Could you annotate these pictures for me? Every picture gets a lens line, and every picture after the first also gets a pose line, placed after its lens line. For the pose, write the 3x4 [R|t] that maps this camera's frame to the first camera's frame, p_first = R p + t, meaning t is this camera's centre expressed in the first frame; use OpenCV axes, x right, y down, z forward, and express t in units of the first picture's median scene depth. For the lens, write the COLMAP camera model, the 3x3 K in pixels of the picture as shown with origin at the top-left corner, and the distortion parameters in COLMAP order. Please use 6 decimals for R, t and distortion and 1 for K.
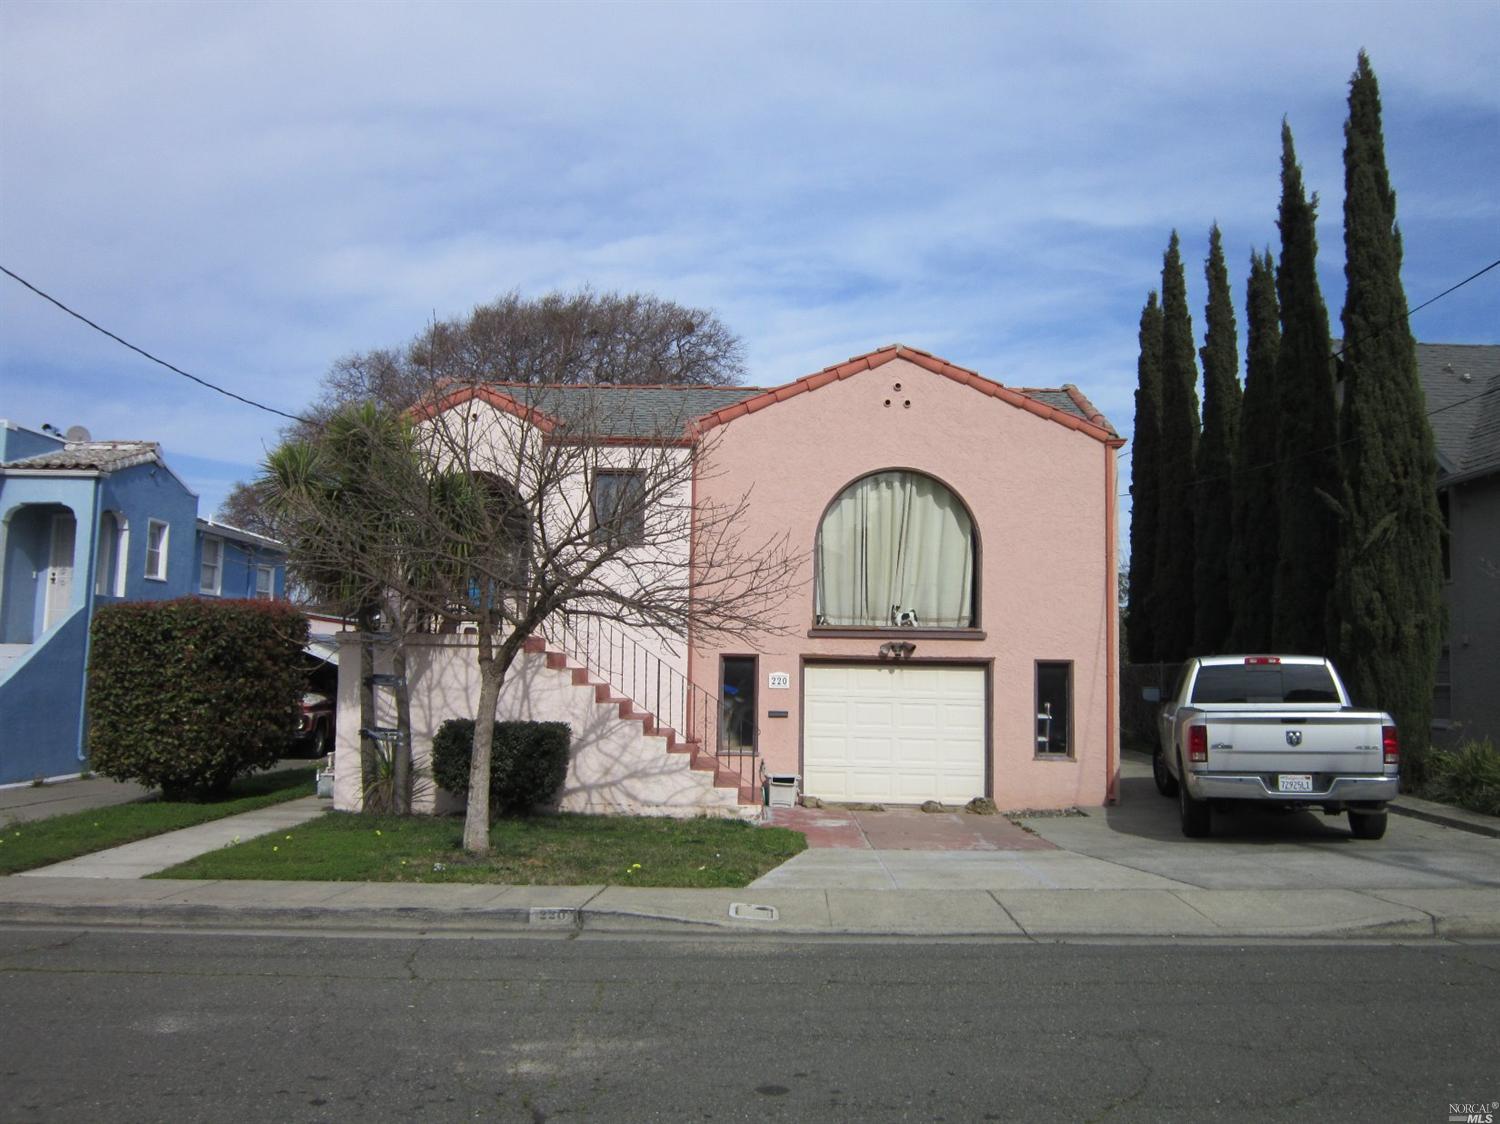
lens RADIAL K [[1210.2, 0, 752.4], [0, 1210.2, 561.6], [0, 0, 1]] dist [-0.039438, 0.002274]
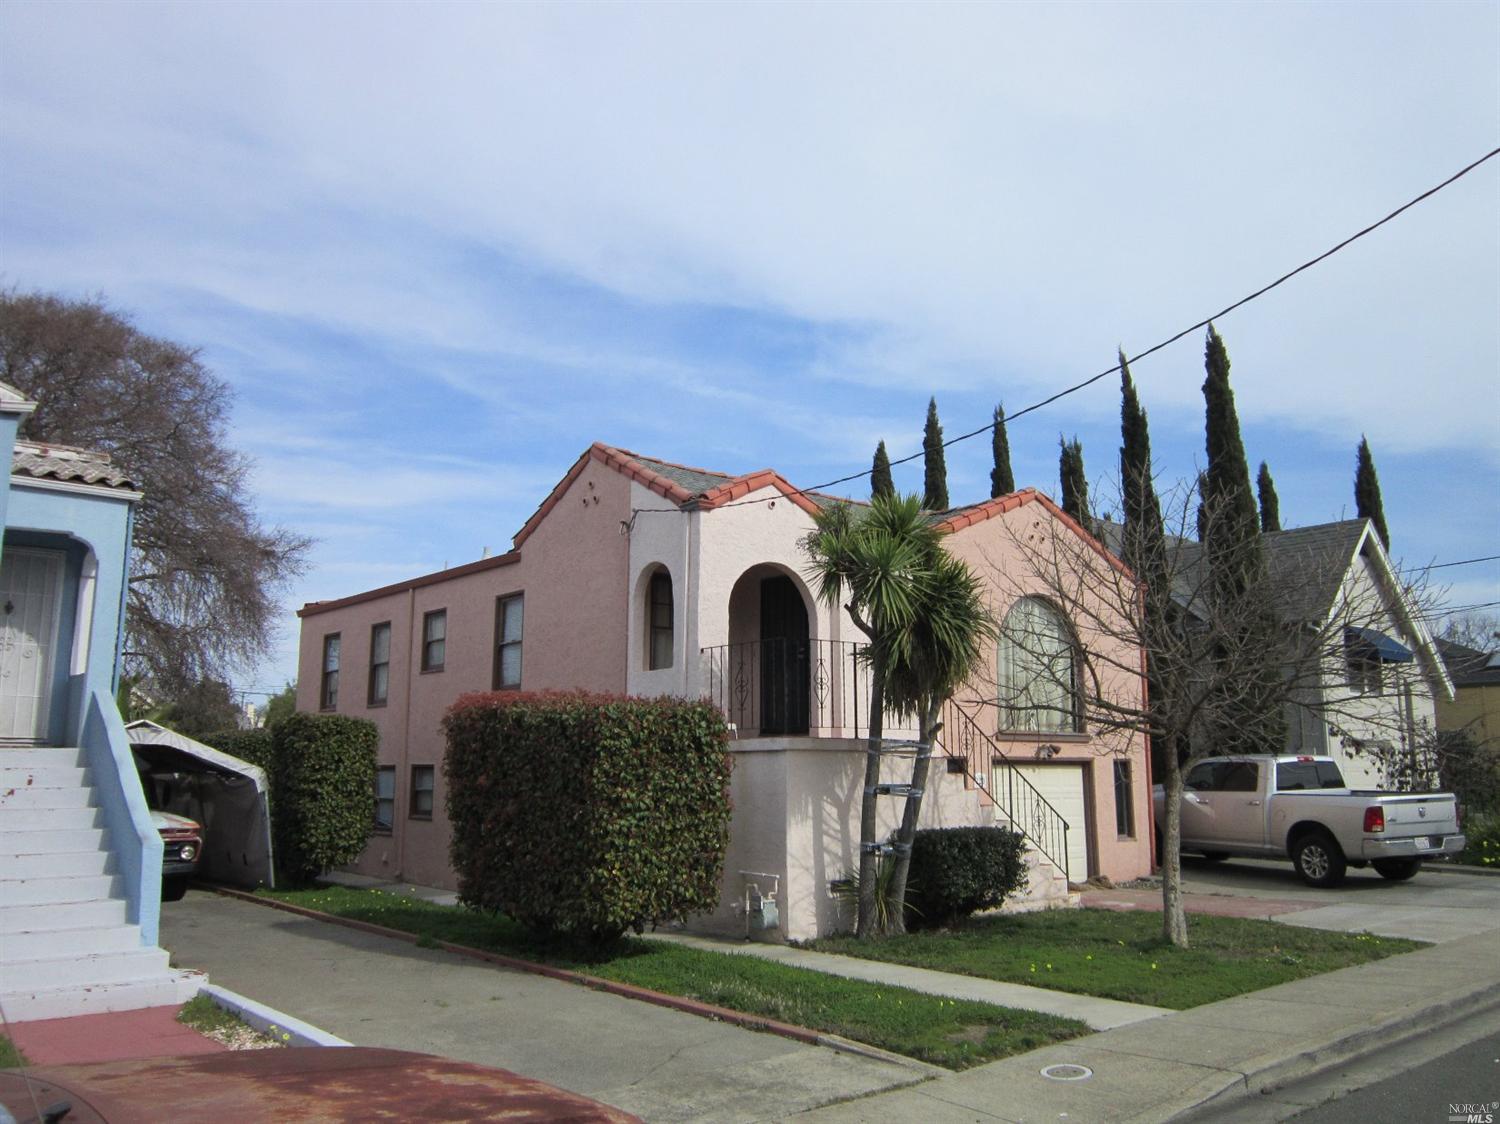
lens RADIAL K [[1210.2, 0, 752.4], [0, 1210.2, 559.7], [0, 0, 1]] dist [-0.039438, 0.002274]
pose [[0.764516, 0.095934, 0.637426, -0.958186], [-0.051115, 0.994772, -0.088409, 0.007448], [-0.642575, 0.035008, 0.765423, 0.325046]]
